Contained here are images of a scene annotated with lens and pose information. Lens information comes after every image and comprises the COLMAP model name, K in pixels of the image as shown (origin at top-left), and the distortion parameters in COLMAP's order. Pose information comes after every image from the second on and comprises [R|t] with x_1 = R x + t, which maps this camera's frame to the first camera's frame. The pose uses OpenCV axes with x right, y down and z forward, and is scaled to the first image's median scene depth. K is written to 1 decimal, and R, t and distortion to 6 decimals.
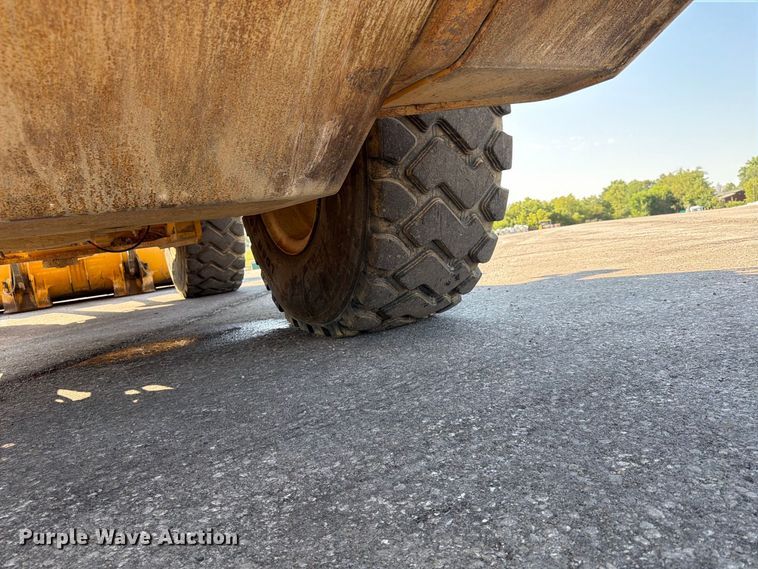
lens RADIAL K [[529.6, 0, 377.1], [0, 529.6, 294.3], [0, 0, 1]] dist [0.039726, -0.075706]
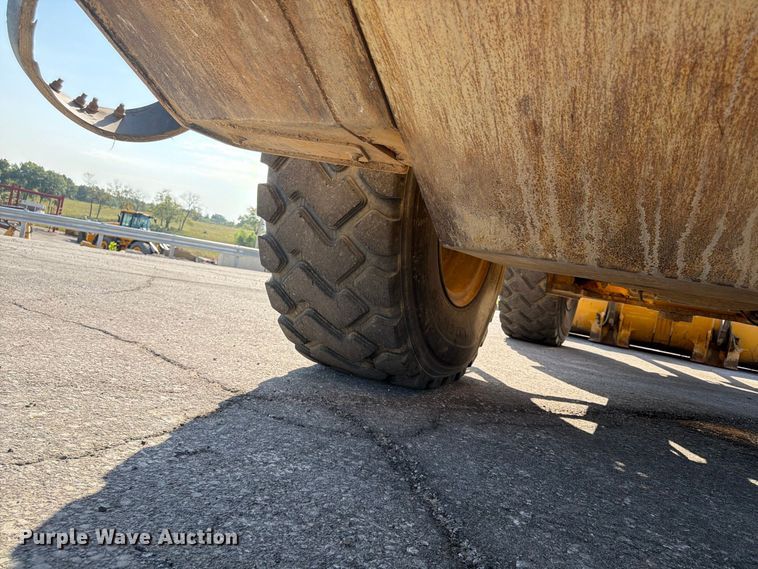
lens RADIAL K [[525.9, 0, 366.4], [0, 525.9, 283.6], [0, 0, 1]] dist [0.065519, -0.099461]
pose [[0.504913, 0.234928, -0.830585, -0.100583], [-0.330798, 0.941447, 0.065192, 0.018859], [0.797267, 0.241840, 0.553063, -0.093718]]
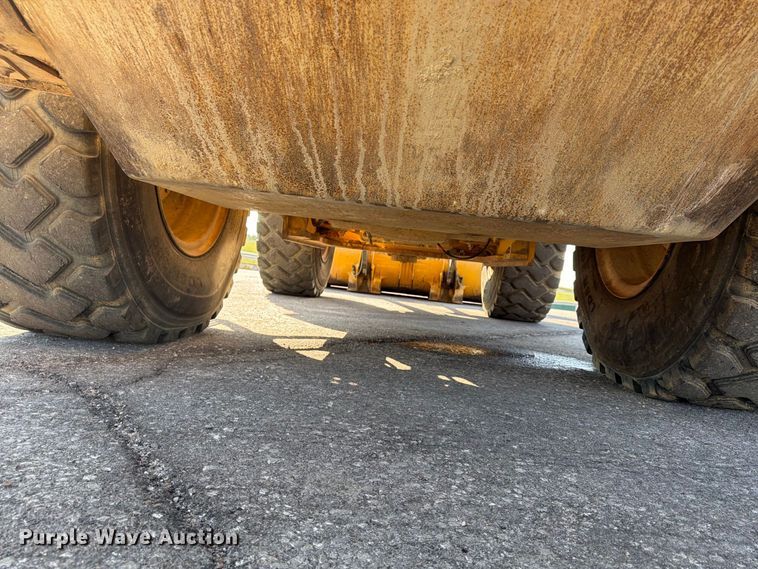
lens RADIAL K [[529.6, 0, 377.1], [0, 529.6, 294.3], [0, 0, 1]] dist [0.039726, -0.075706]
pose [[0.821820, 0.241406, -0.516077, -0.029898], [-0.273608, 0.961737, 0.014170, 0.027988], [0.499751, 0.129558, 0.856425, -0.047593]]
